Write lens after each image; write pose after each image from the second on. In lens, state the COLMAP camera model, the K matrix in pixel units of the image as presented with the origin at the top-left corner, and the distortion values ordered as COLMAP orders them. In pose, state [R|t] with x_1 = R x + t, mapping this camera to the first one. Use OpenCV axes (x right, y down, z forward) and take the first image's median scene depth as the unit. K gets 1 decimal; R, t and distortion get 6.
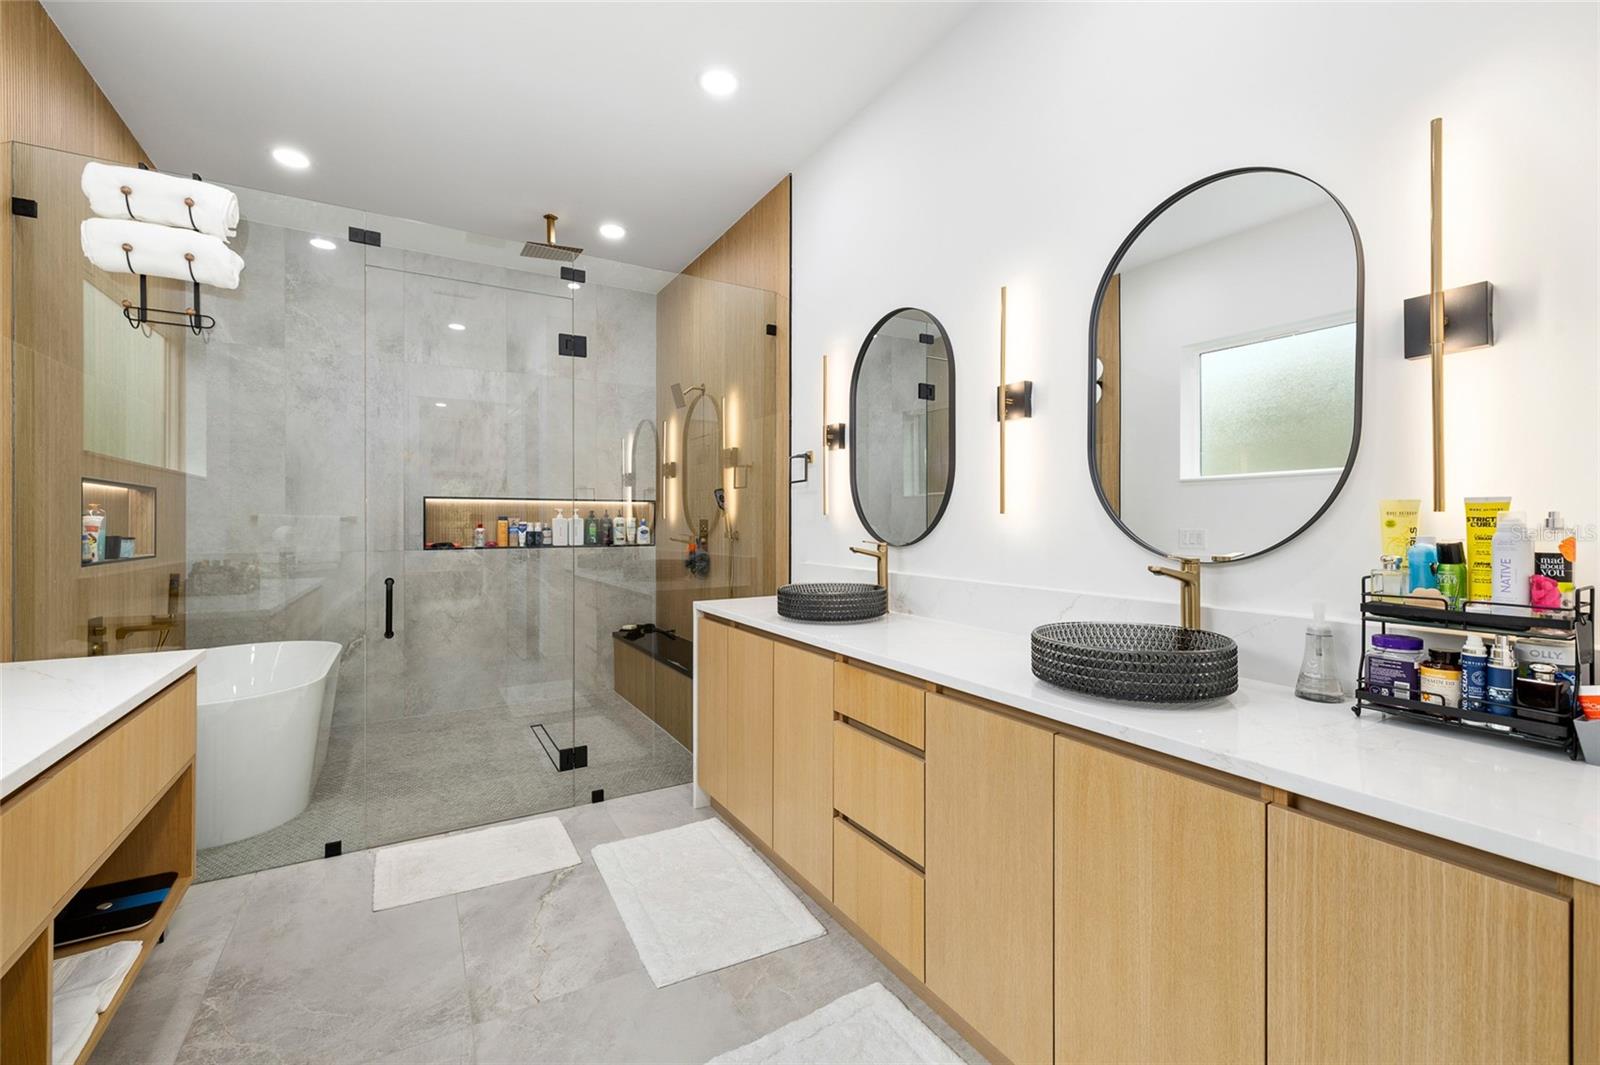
lens RADIAL K [[669.4, 0, 798.6], [0, 669.4, 524.8], [0, 0, 1]] dist [0.000848, 0.000100]
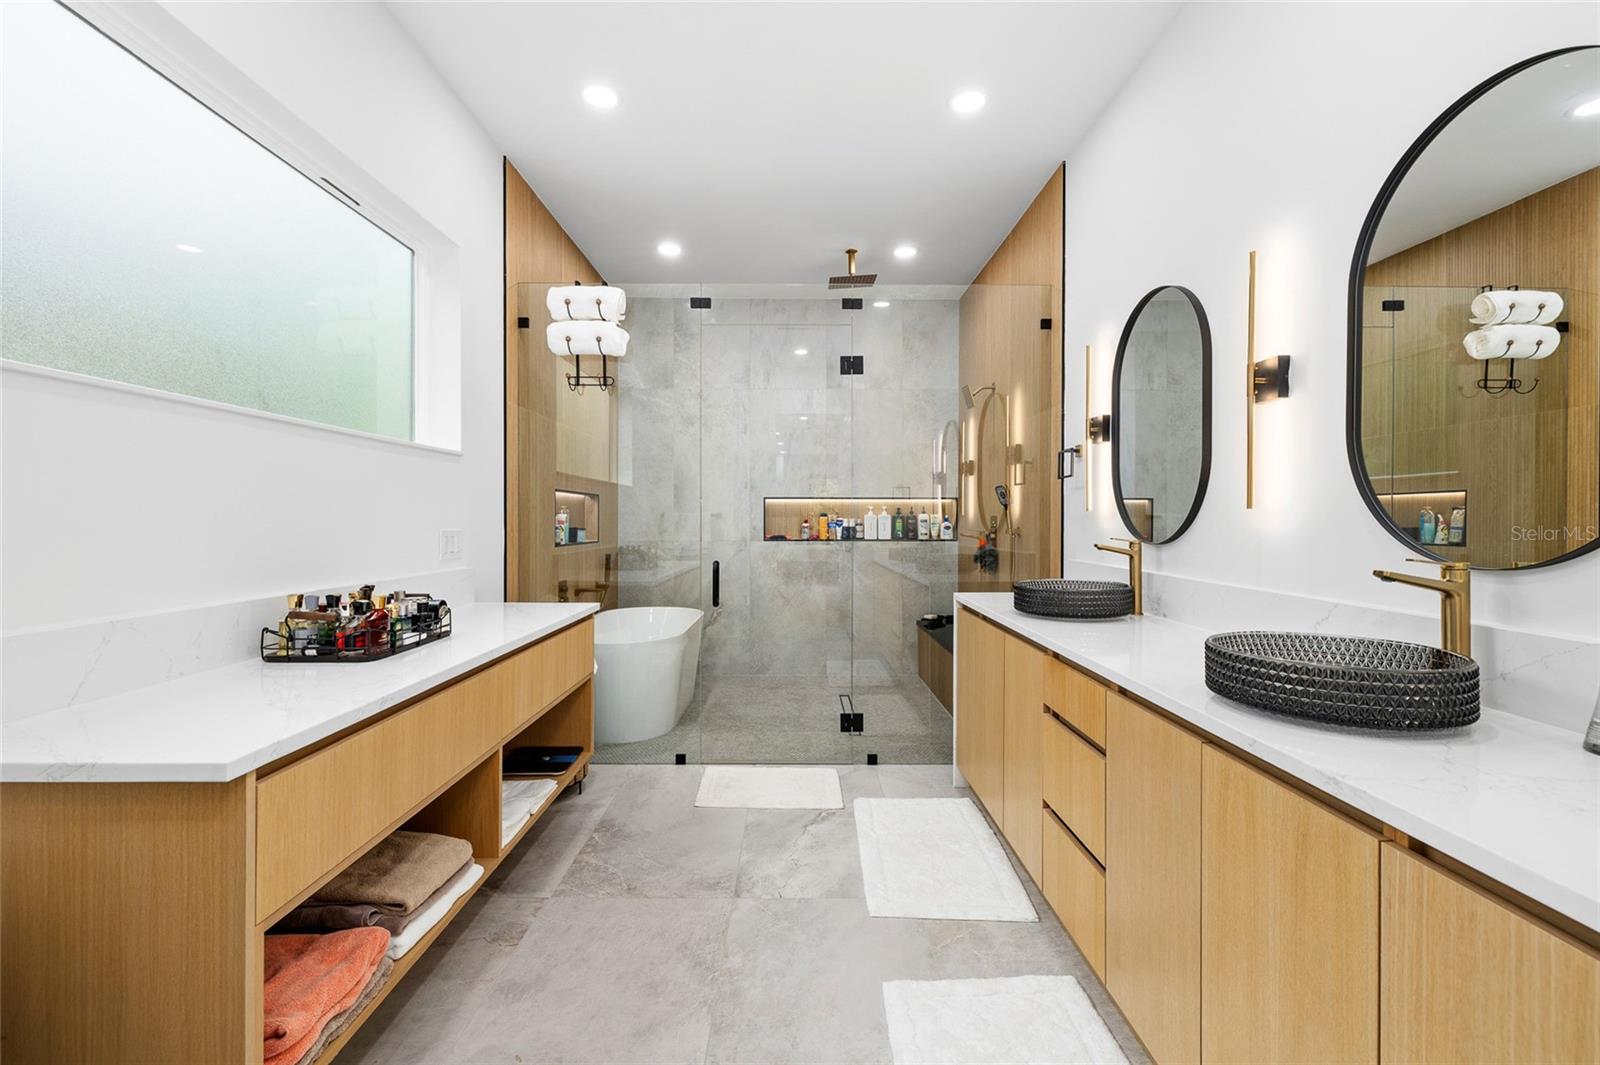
lens RADIAL K [[669.4, 0, 798.6], [0, 669.4, 524.8], [0, 0, 1]] dist [0.000848, 0.000100]
pose [[0.865393, 0.005262, -0.501066, 0.186708], [-0.002606, 0.999979, 0.006000, 0.000688], [0.501087, -0.003886, 0.865388, -0.051861]]
